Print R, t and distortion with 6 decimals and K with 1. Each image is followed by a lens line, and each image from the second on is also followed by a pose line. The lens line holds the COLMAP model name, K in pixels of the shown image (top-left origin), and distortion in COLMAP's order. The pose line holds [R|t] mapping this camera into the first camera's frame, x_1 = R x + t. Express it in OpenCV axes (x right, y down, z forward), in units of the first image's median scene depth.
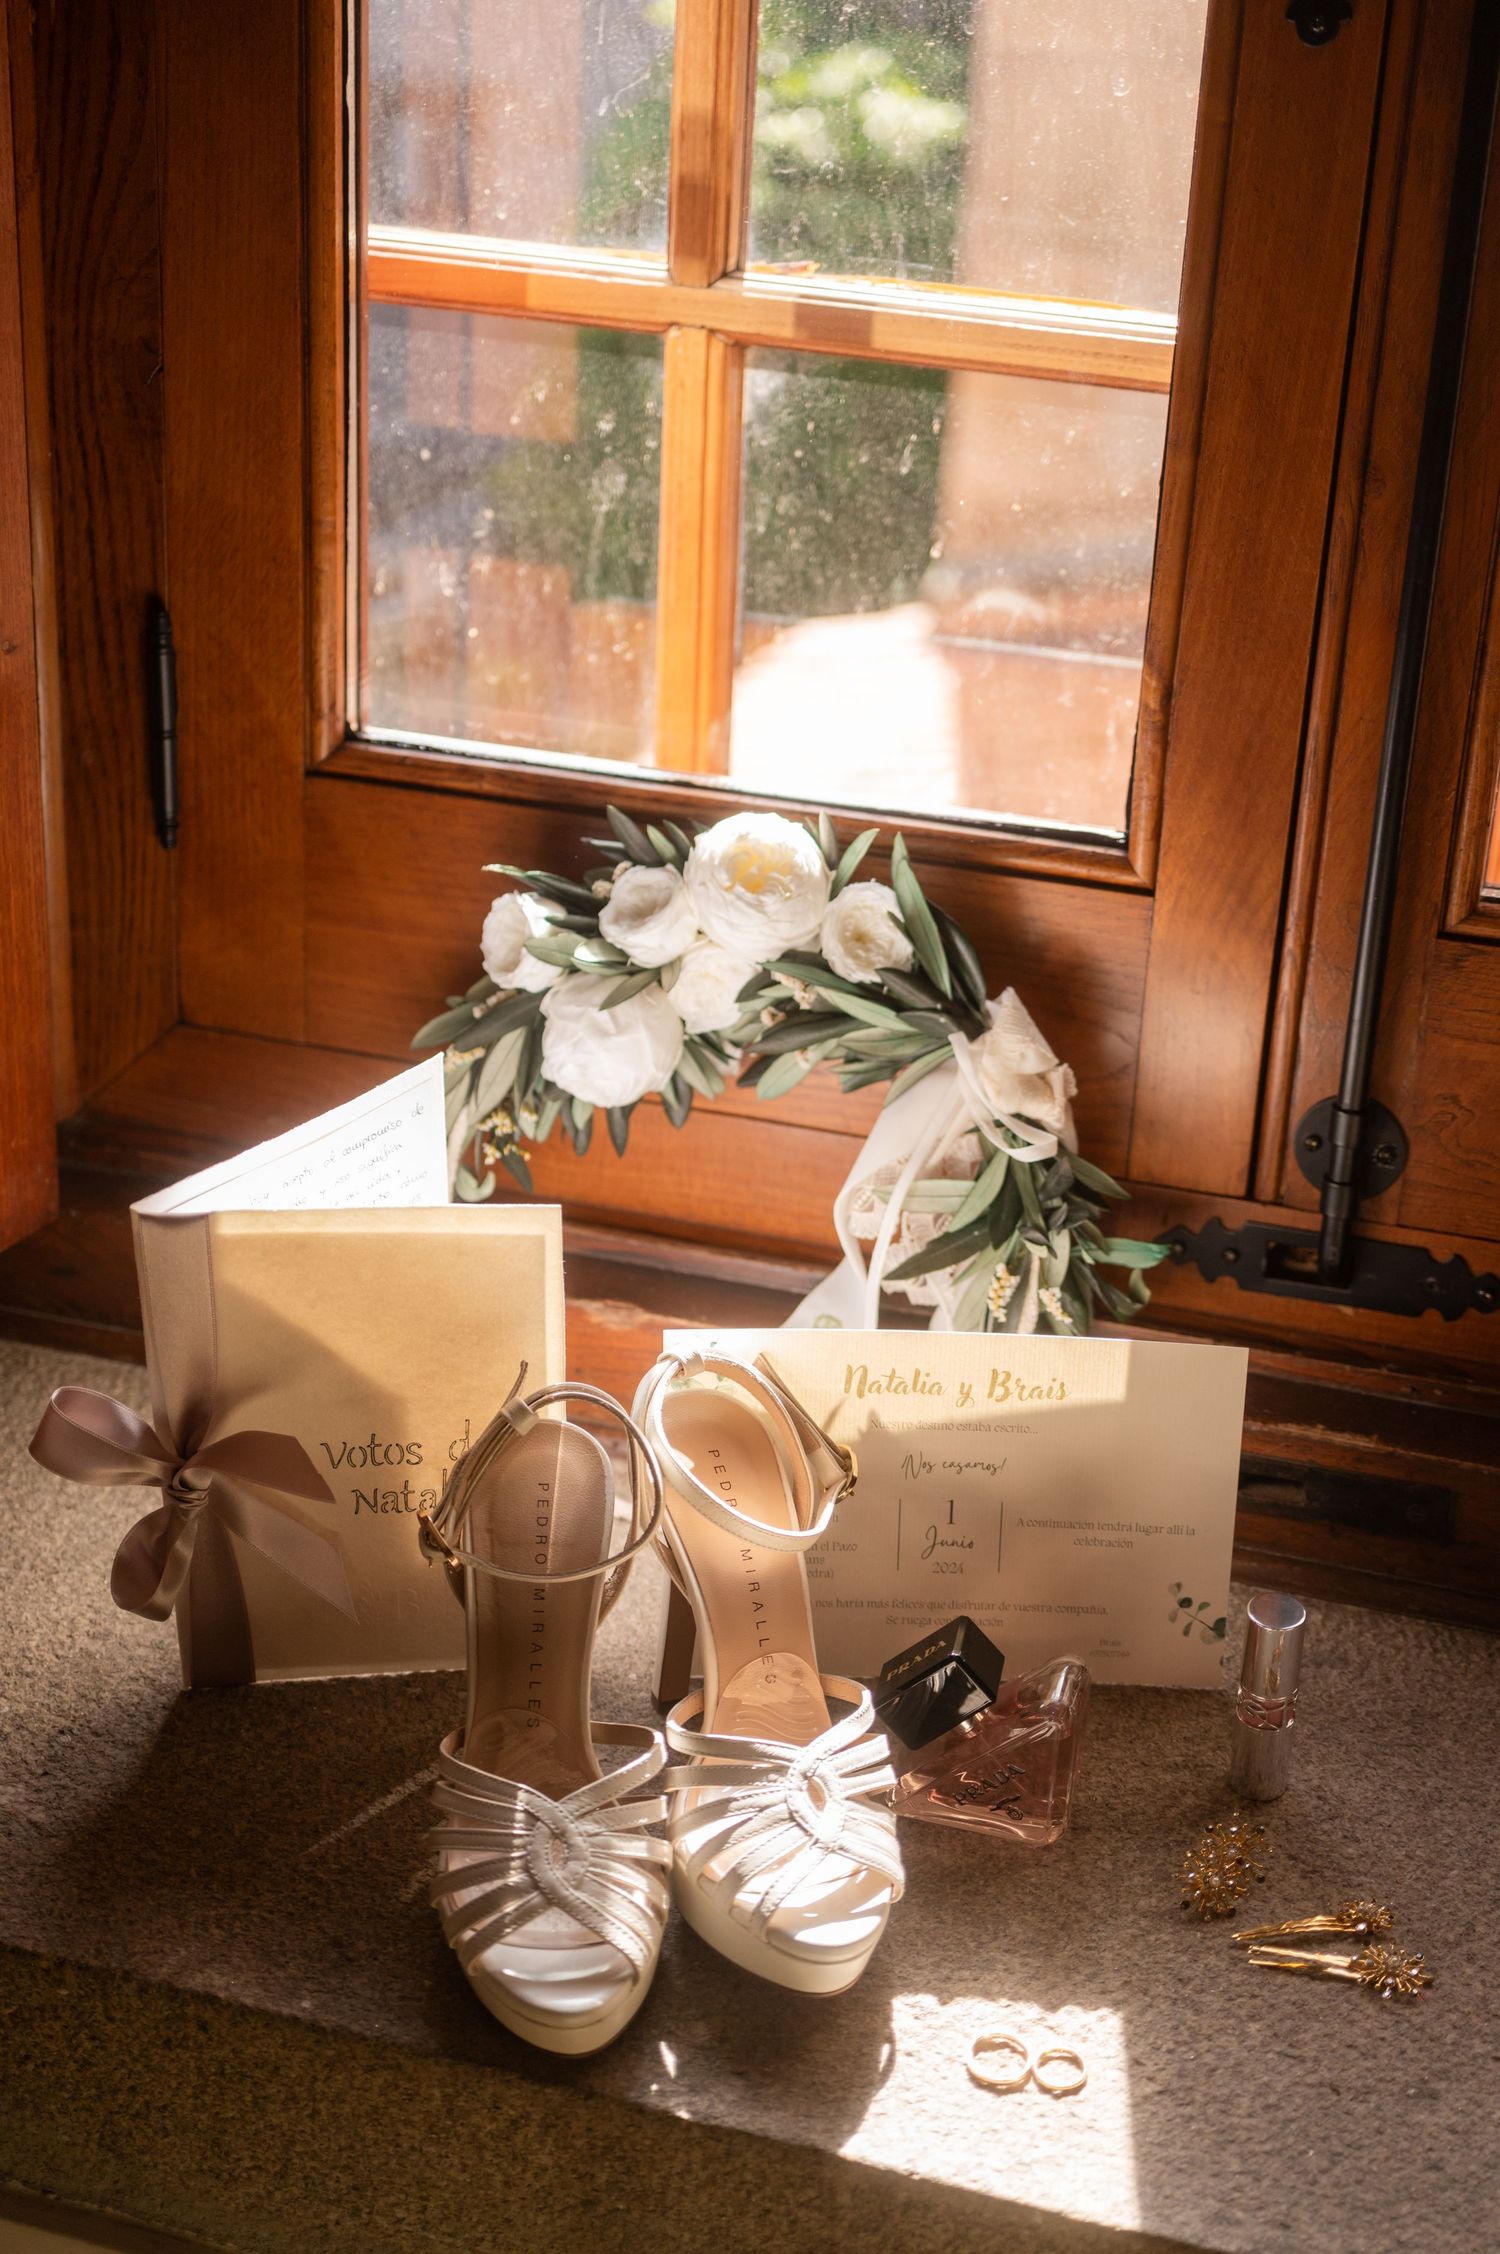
lens RADIAL K [[3185.1, 0, 750.0], [0, 3185.1, 1127.0], [0, 0, 1]] dist [-0.039882, 0.081451]
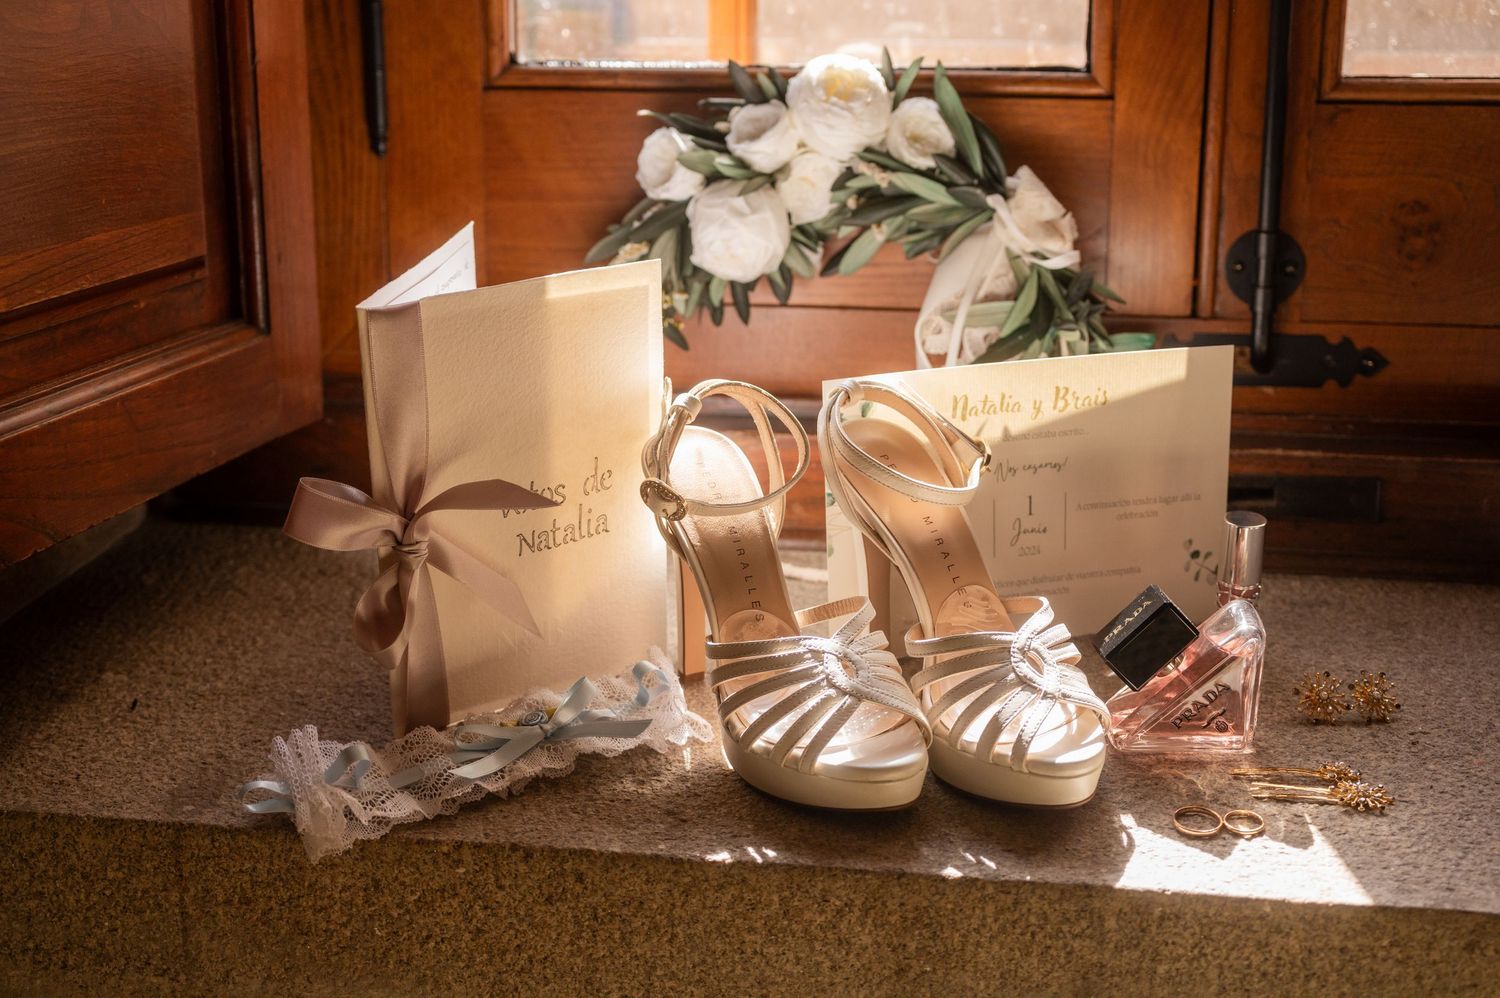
lens RADIAL K [[2119.6, 0, 750.0], [0, 2119.6, 499.0], [0, 0, 1]] dist [-0.039882, 0.081451]
pose [[0.988373, -0.080285, 0.129126, -0.172675], [0.097018, 0.986887, -0.128999, 0.213159], [-0.117076, 0.140027, 0.983202, 0.116072]]
